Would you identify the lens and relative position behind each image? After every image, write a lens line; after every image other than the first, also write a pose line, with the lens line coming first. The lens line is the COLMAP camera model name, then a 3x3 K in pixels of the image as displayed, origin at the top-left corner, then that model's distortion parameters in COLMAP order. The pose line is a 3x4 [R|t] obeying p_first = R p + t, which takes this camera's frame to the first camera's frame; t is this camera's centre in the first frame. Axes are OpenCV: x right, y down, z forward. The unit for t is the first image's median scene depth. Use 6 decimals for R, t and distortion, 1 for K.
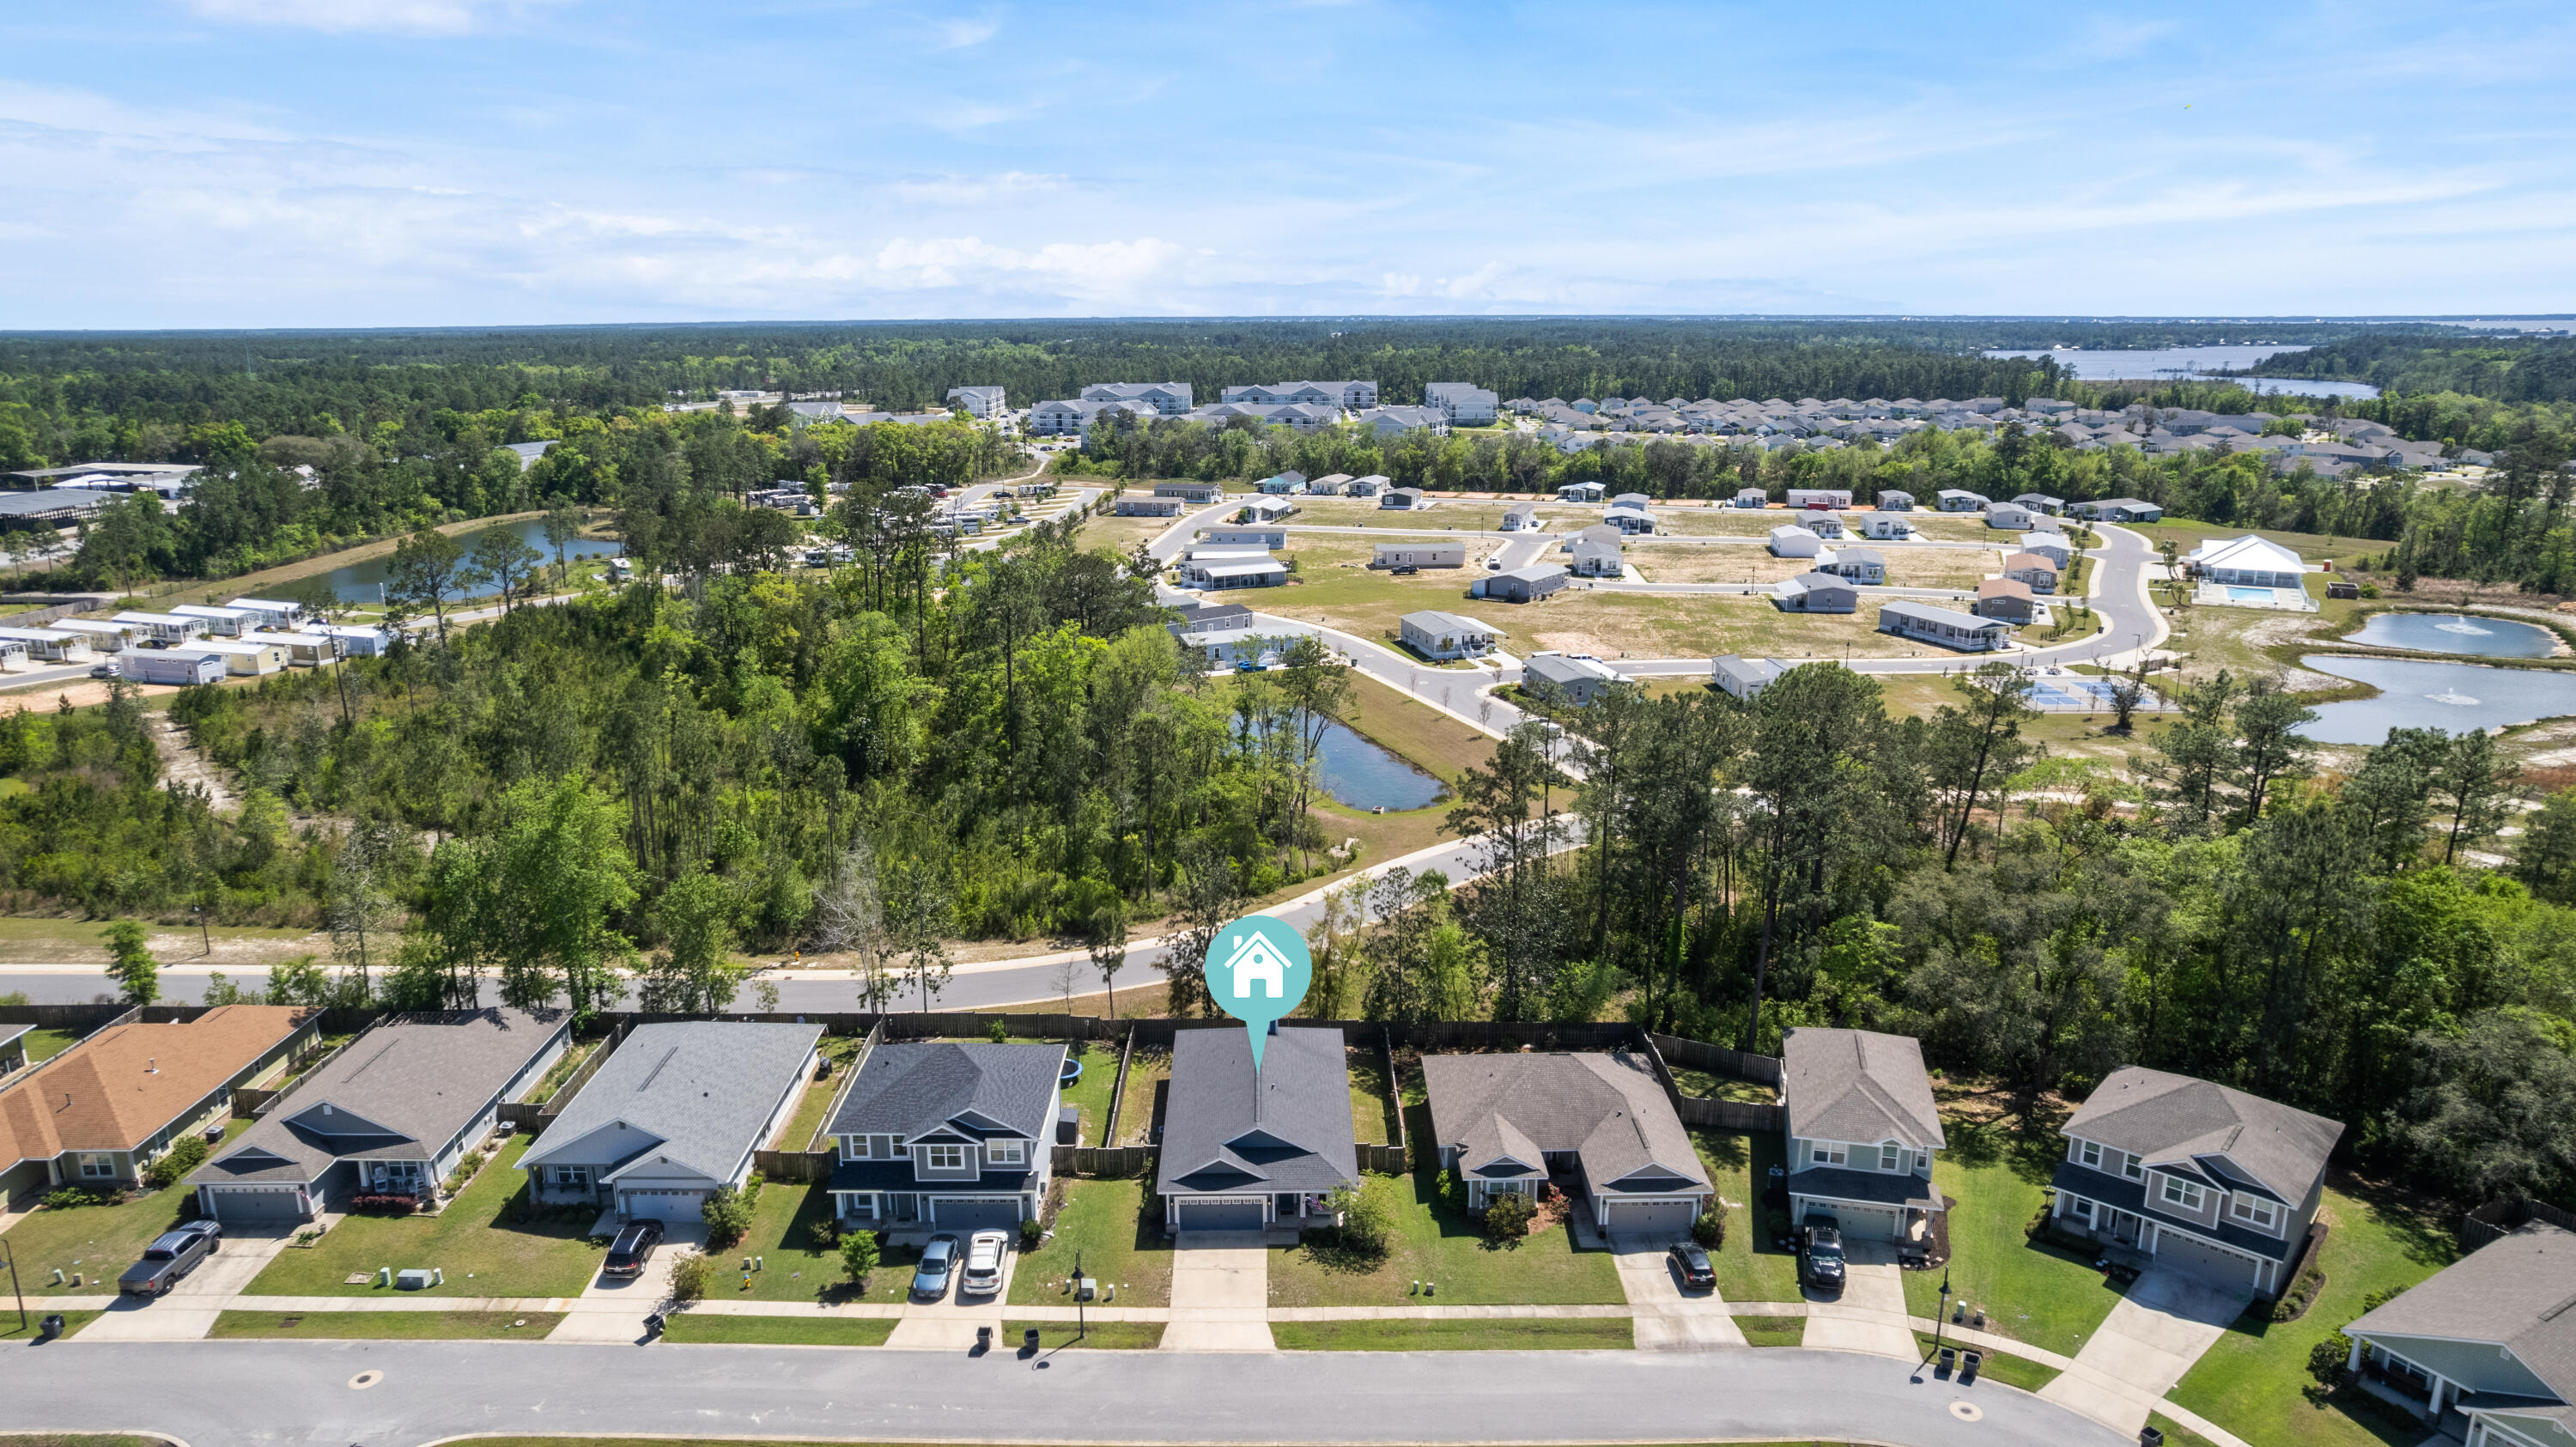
lens RADIAL K [[1623.9, 0, 1288.0], [0, 1623.9, 723.5], [0, 0, 1]] dist [-0.071903, 0.055302]
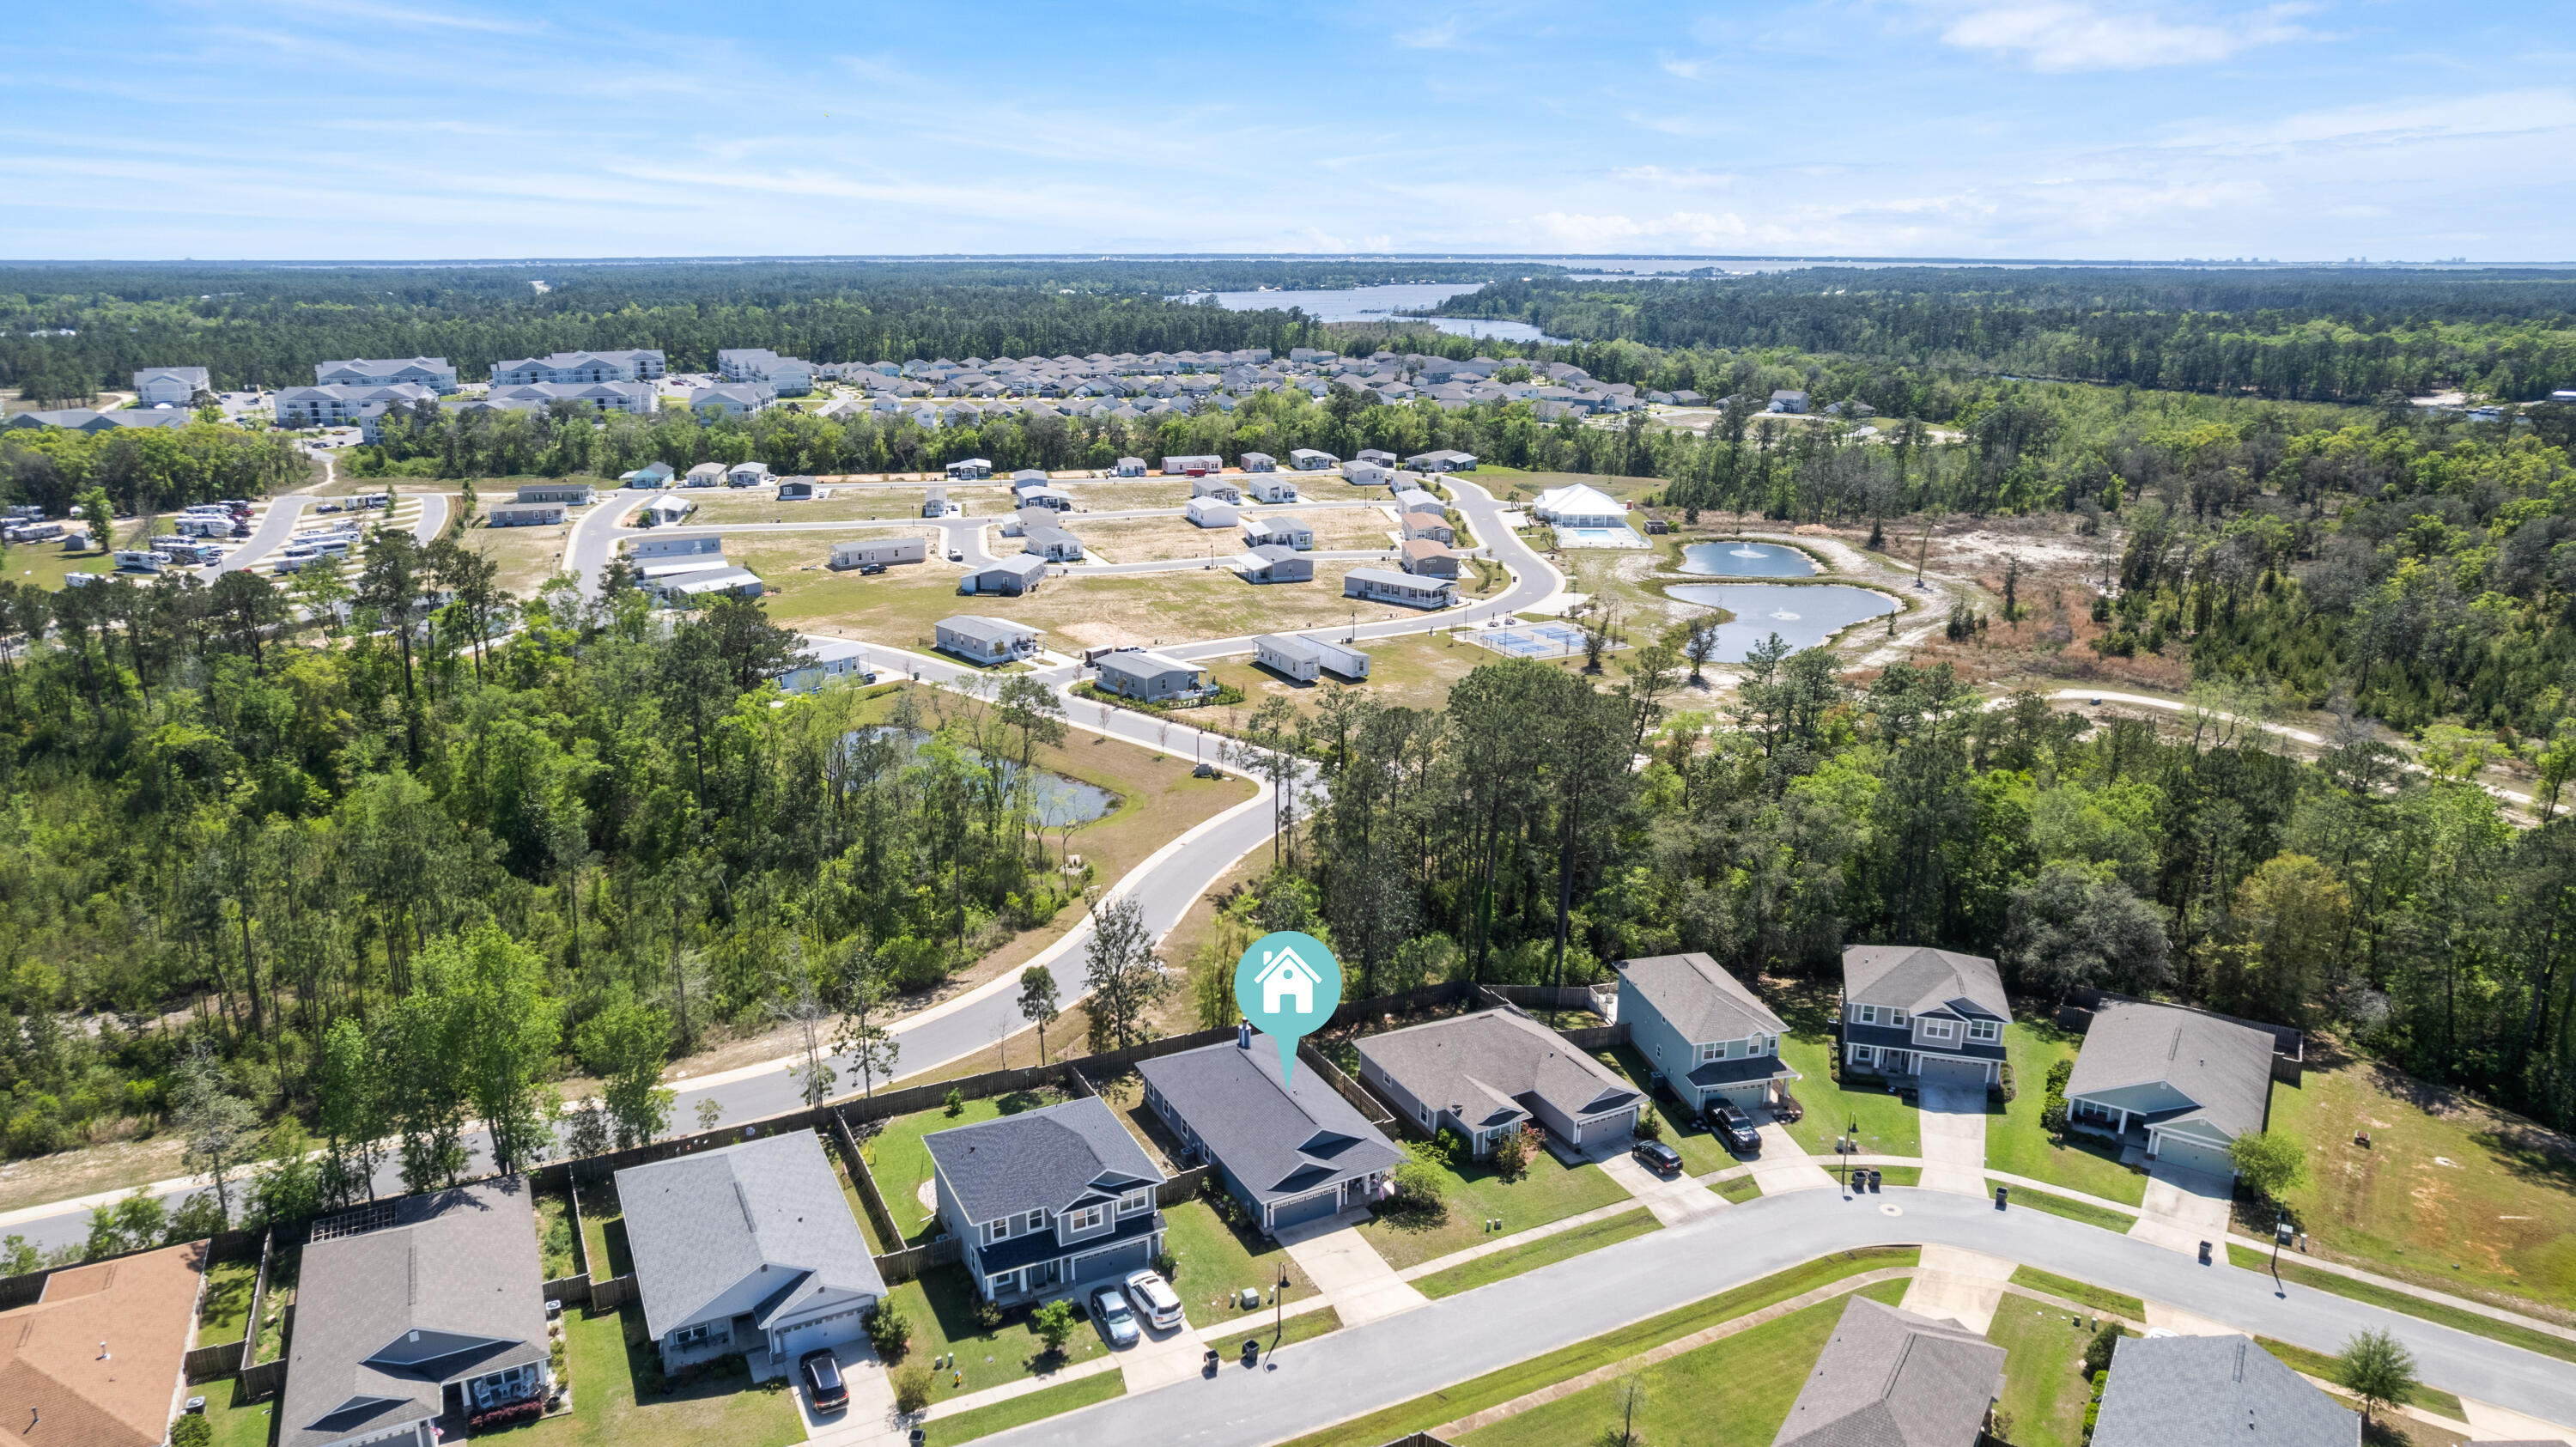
lens RADIAL K [[1623.9, 0, 1288.0], [0, 1623.9, 723.5], [0, 0, 1]] dist [-0.071903, 0.055302]
pose [[0.897267, -0.116654, 0.425797, -0.393293], [0.102933, 0.993156, 0.055185, -0.084284], [-0.429321, -0.005688, 0.903134, -0.033967]]
